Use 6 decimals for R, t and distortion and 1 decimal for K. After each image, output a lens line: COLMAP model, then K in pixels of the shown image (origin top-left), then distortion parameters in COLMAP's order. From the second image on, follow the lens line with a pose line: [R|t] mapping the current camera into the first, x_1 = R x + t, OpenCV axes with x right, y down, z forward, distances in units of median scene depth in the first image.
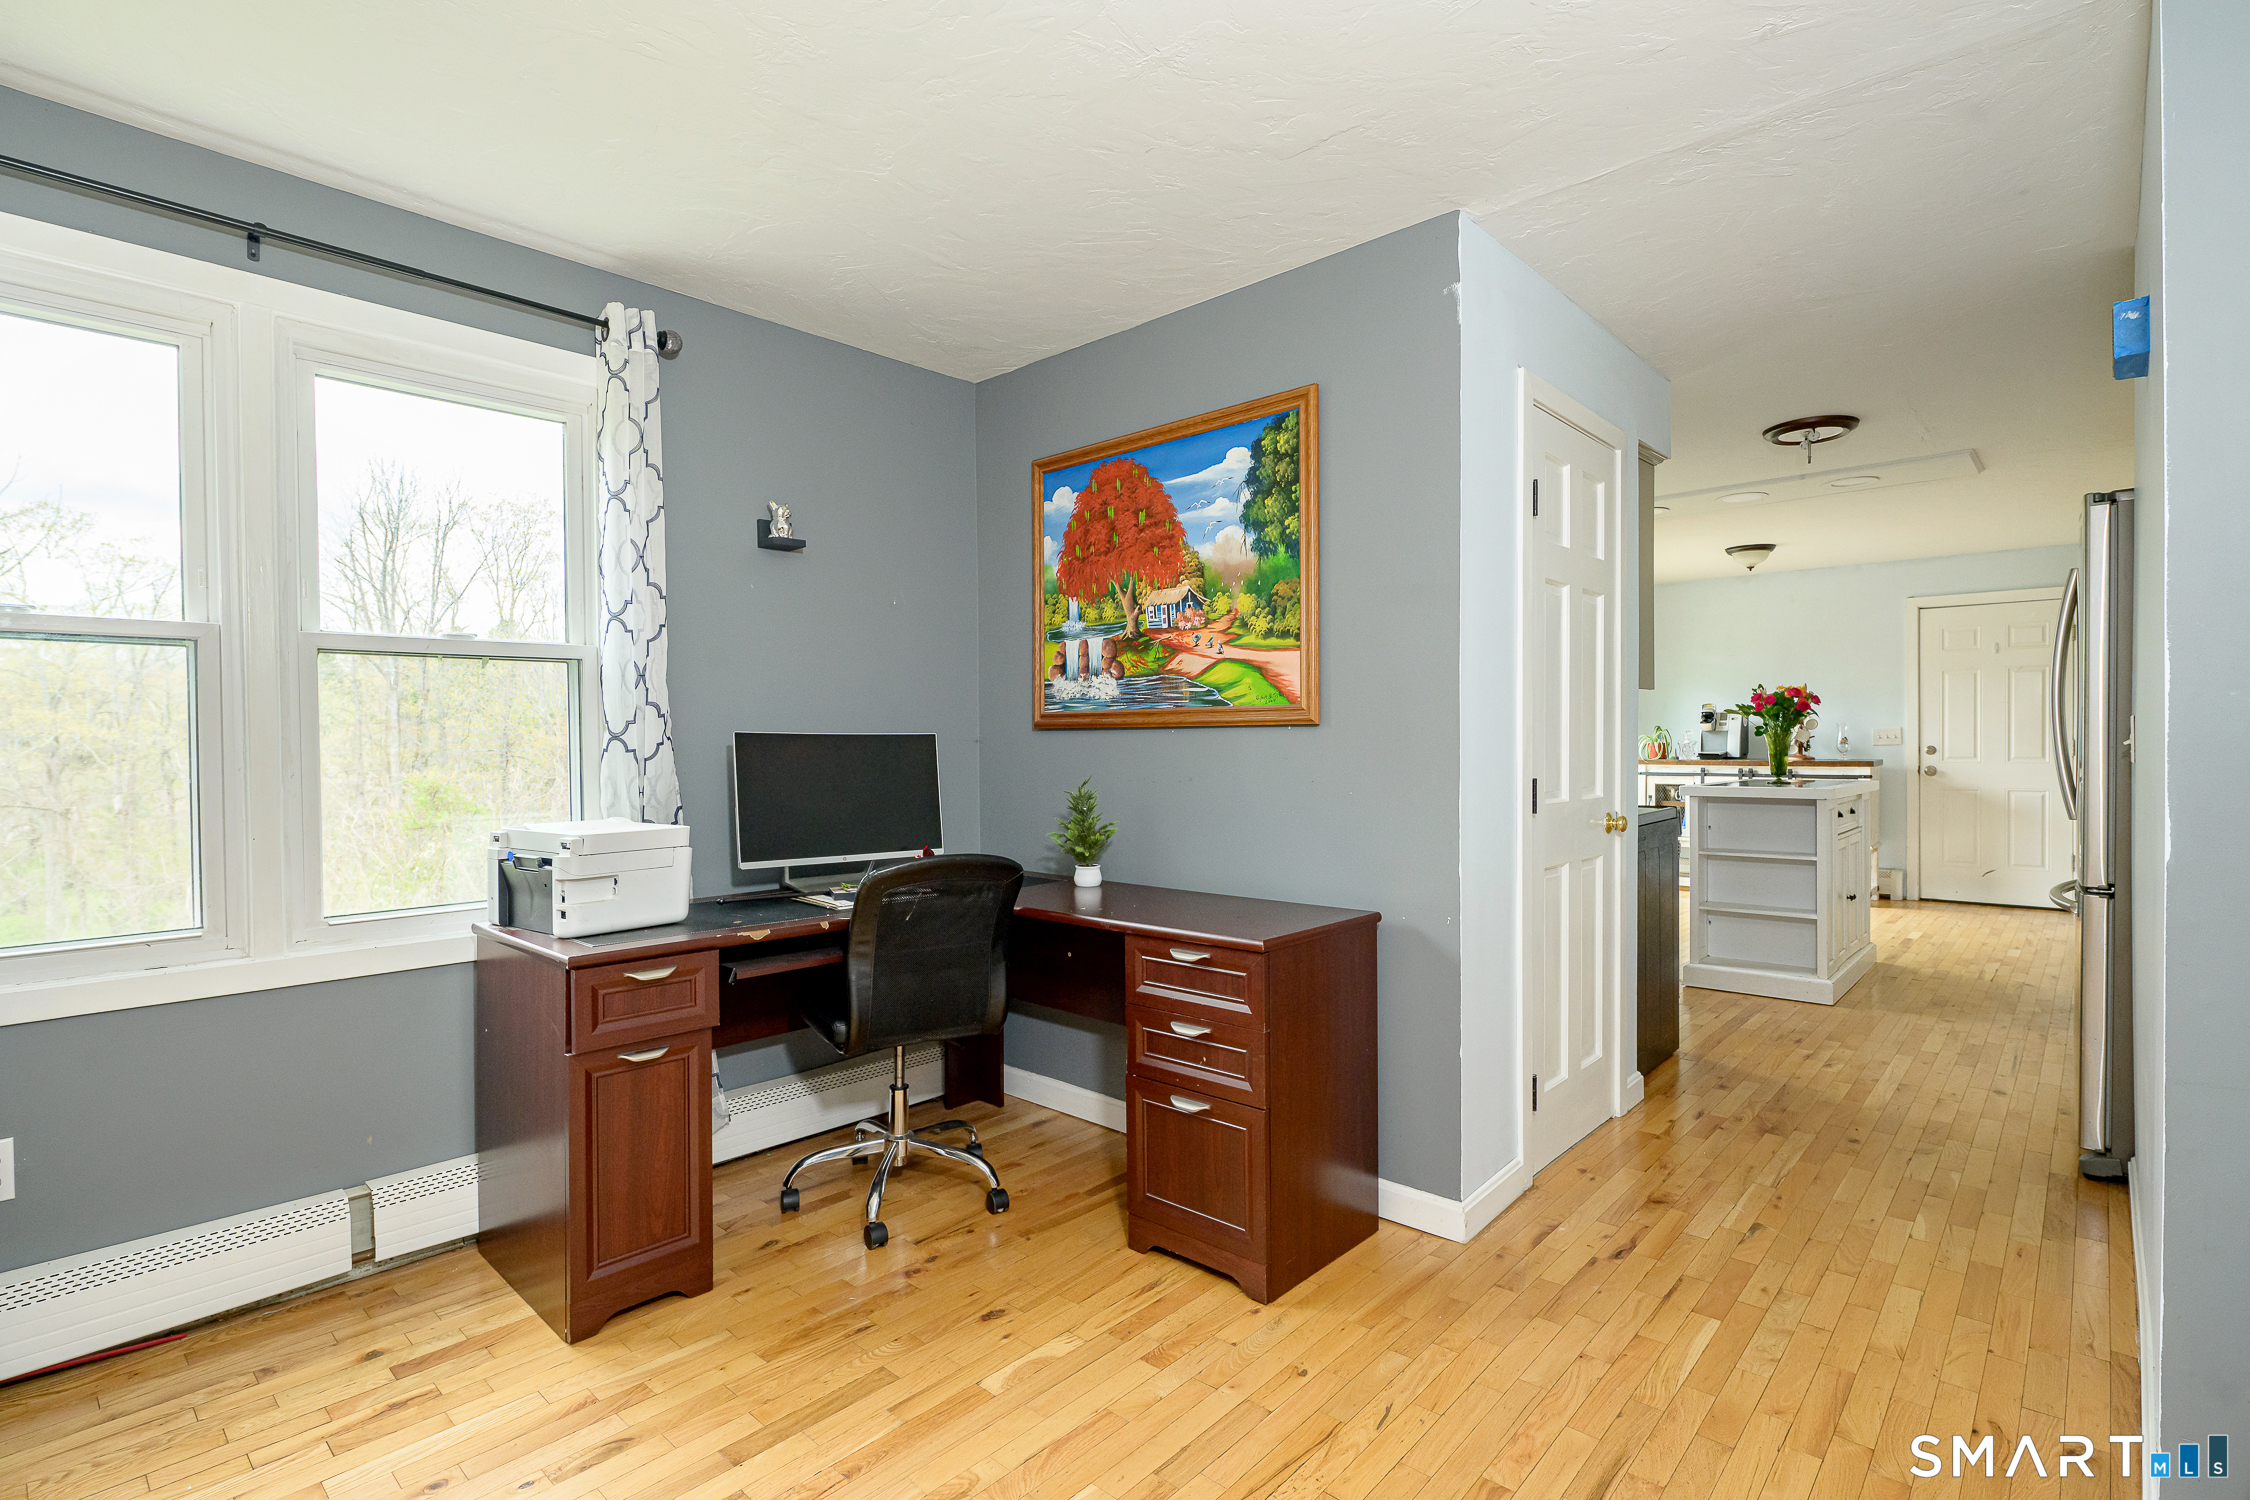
lens RADIAL K [[1071.7, 0, 1130.6], [0, 1071.7, 751.3], [0, 0, 1]] dist [-0.004514, -0.000651]
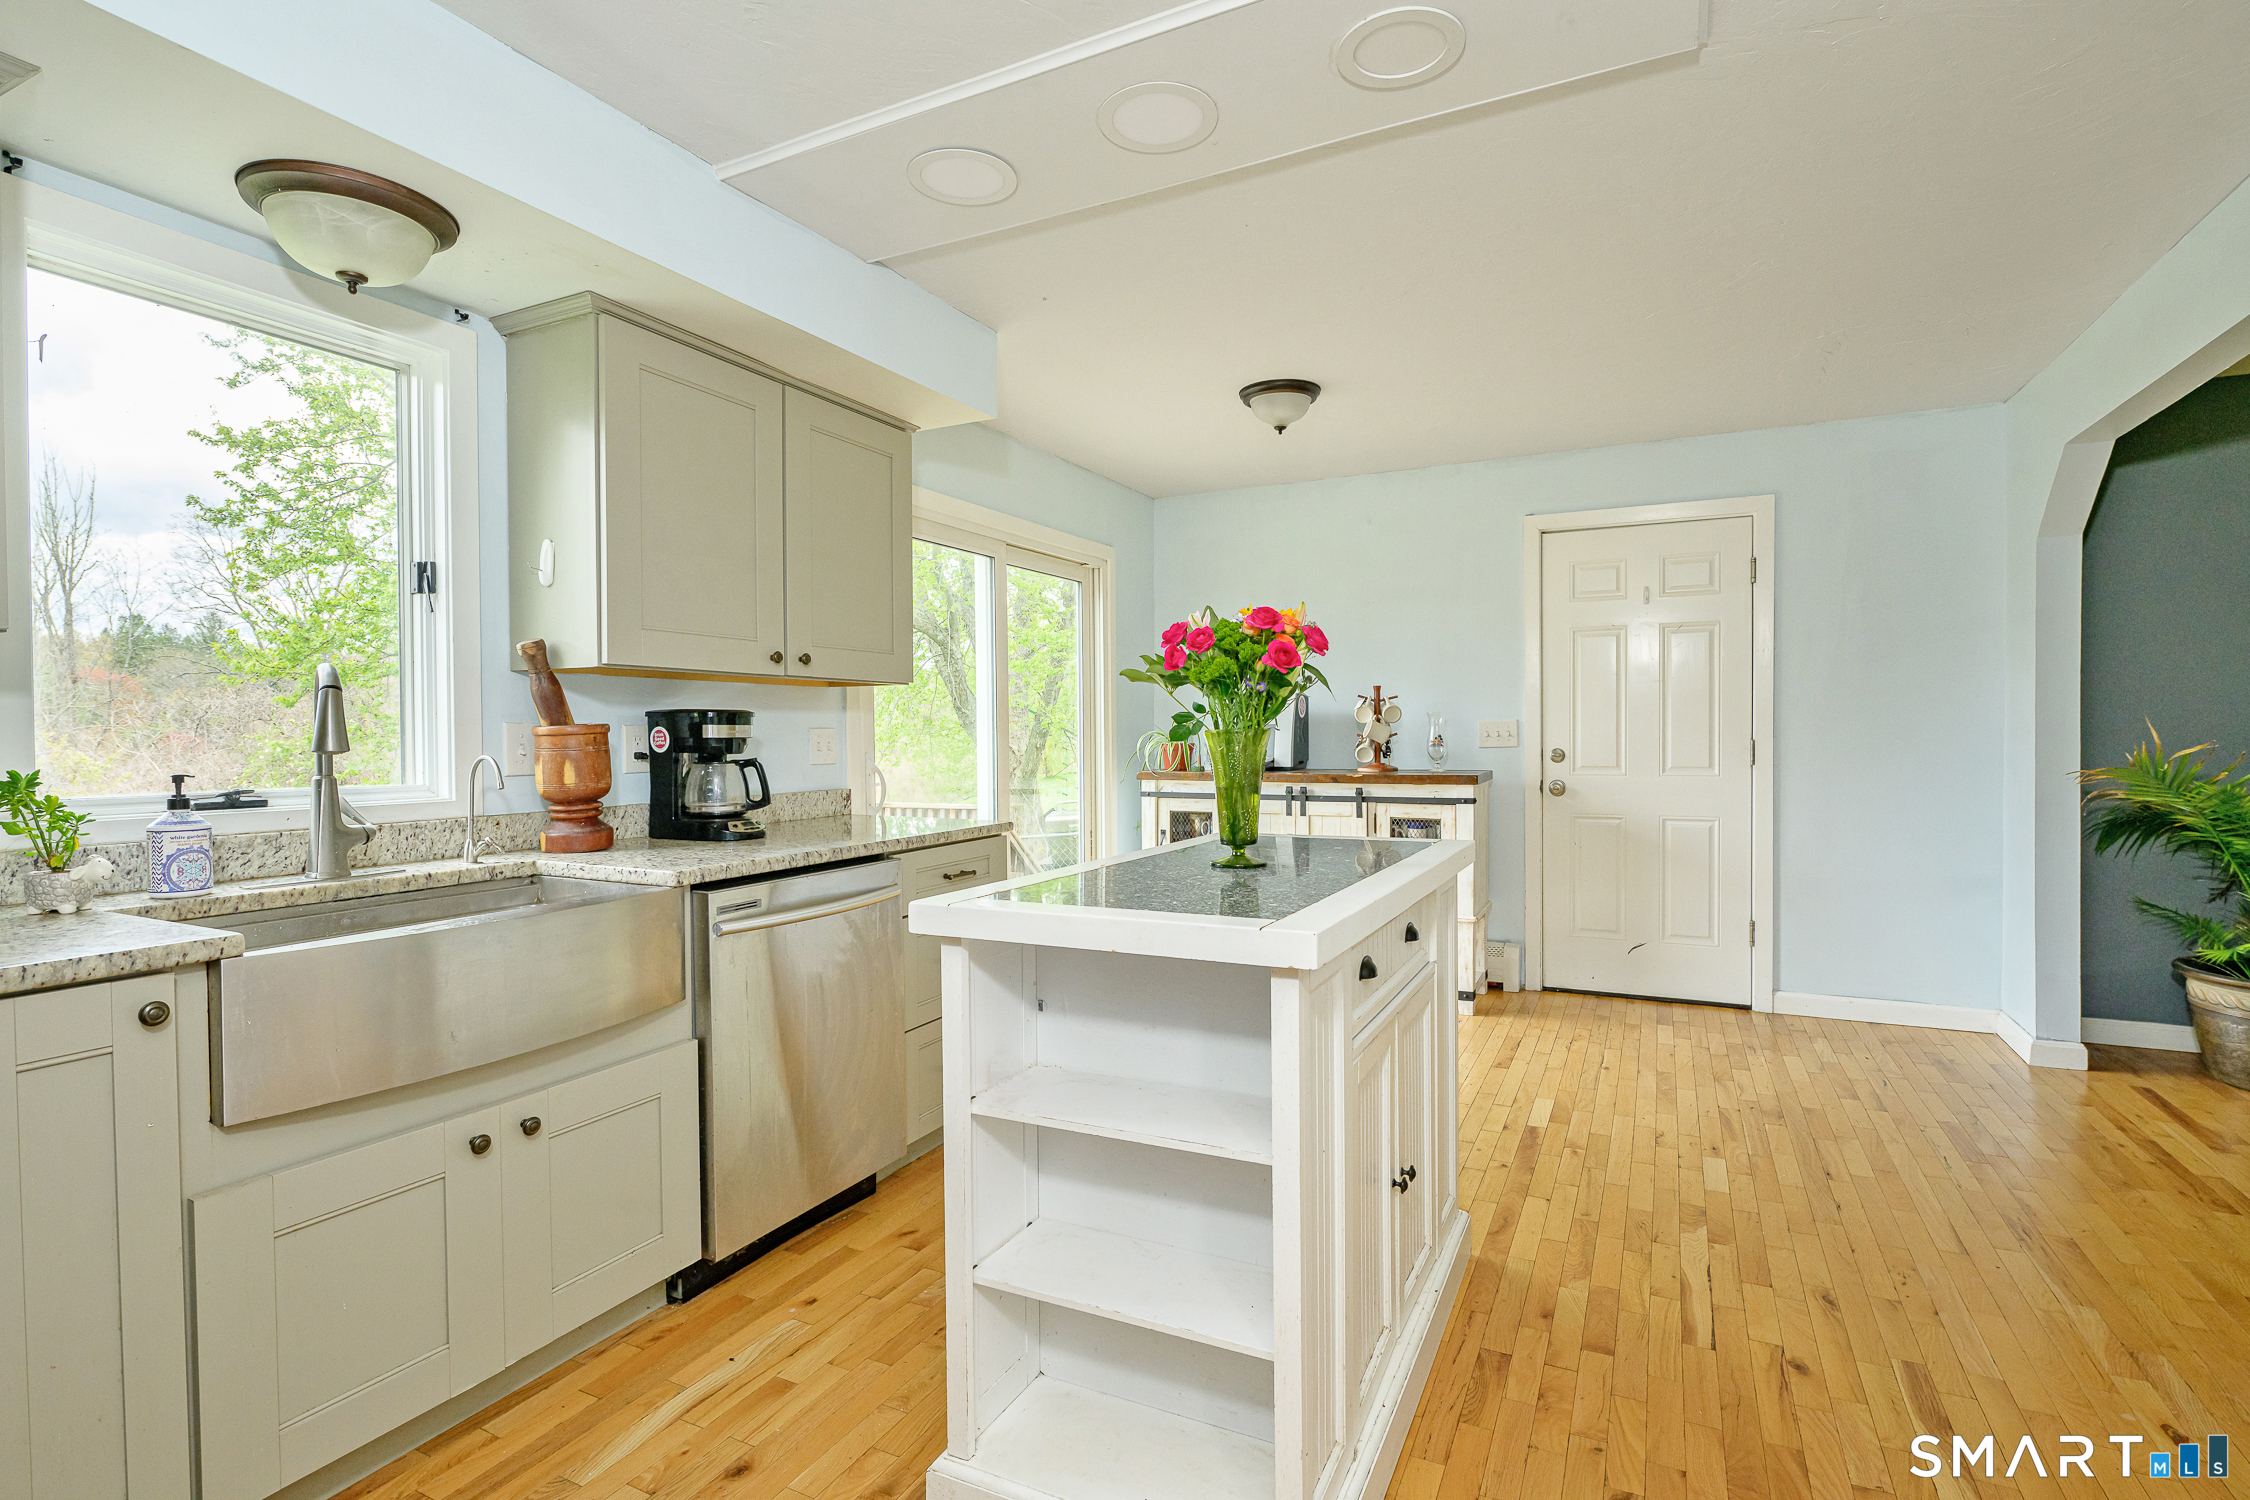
lens RADIAL K [[1071.7, 0, 1130.6], [0, 1071.7, 751.3], [0, 0, 1]] dist [-0.004514, -0.000651]
pose [[0.961163, -0.006081, 0.275913, 0.326579], [0.003914, 0.999957, 0.008403, -0.009959], [-0.275953, -0.006997, 0.961146, 0.454663]]
